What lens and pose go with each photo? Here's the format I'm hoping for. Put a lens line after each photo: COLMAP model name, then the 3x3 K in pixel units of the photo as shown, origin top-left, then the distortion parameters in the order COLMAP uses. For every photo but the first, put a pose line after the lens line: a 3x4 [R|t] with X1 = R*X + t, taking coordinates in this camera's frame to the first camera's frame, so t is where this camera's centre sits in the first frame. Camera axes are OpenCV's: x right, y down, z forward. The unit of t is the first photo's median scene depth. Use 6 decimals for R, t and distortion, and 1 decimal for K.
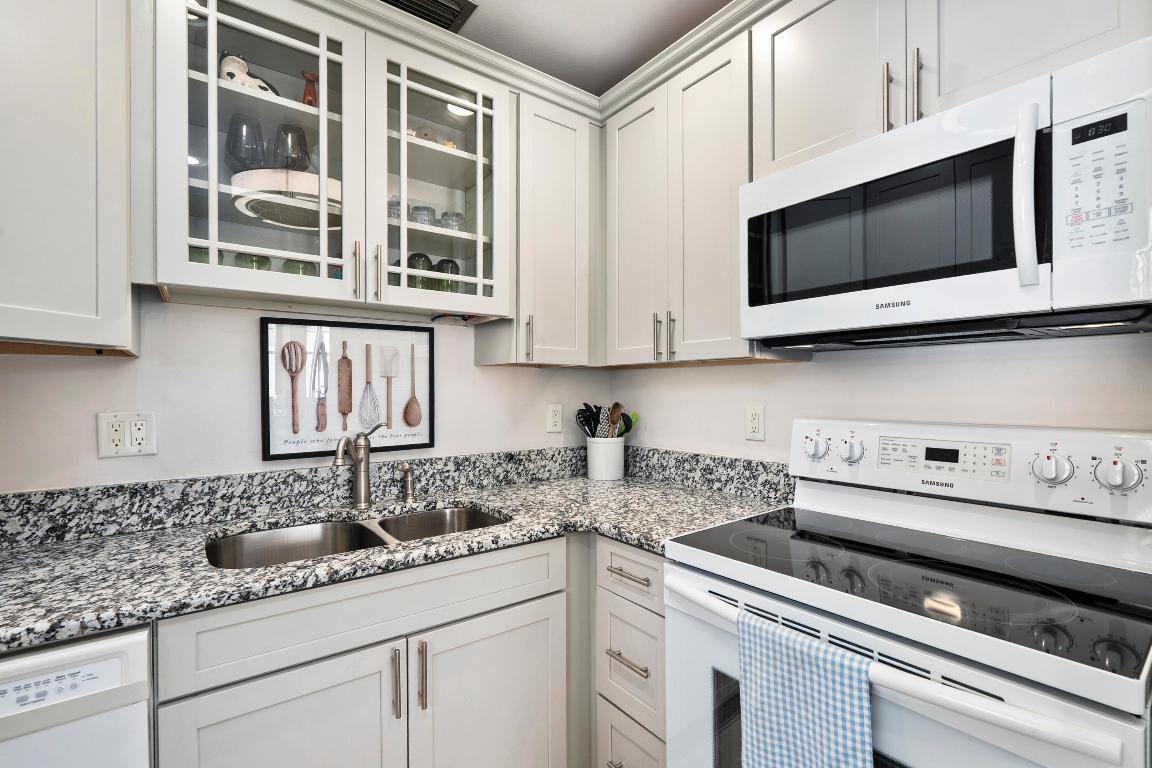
lens RADIAL K [[520.1, 0, 576.0], [0, 520.1, 384.0], [0, 0, 1]] dist [-0.001298, 0.000044]
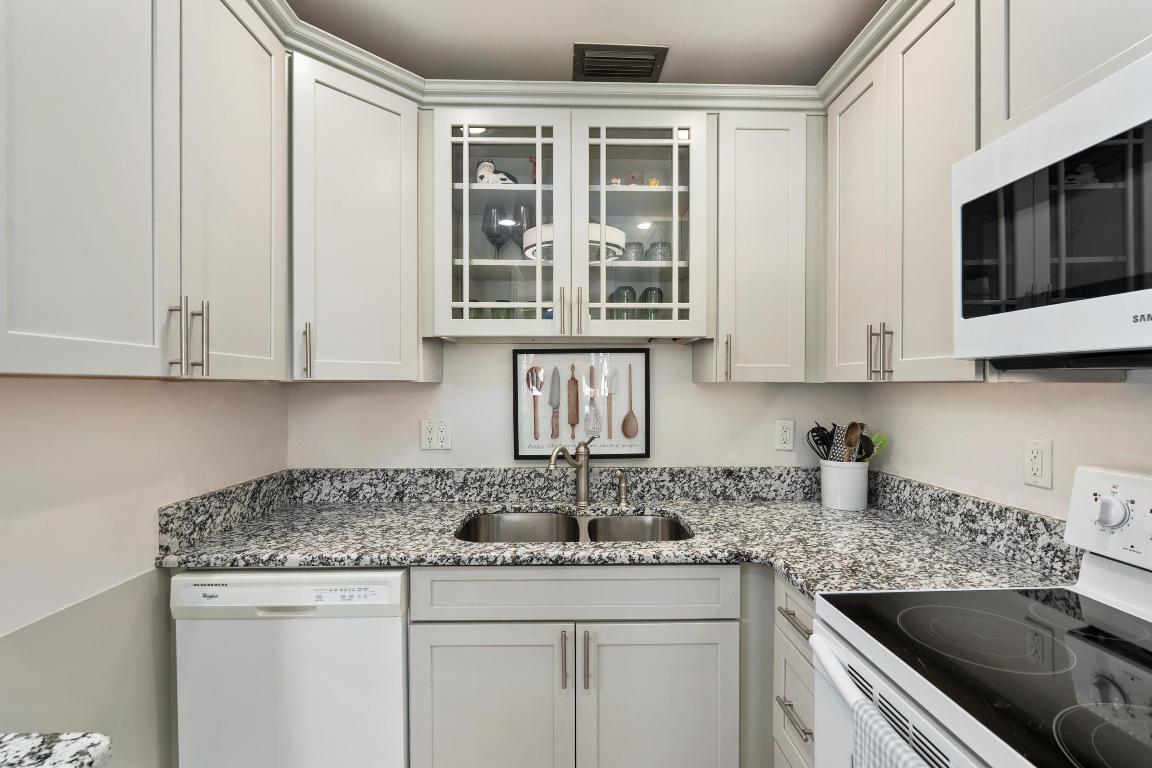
lens RADIAL K [[513.8, 0, 574.0], [0, 513.8, 378.4], [0, 0, 1]] dist [-0.001411, 0.000333]
pose [[0.813038, -0.003680, -0.582199, 0.290870], [0.004139, 0.999991, -0.000540, -0.057888], [0.582196, -0.001971, 0.813046, 0.037294]]
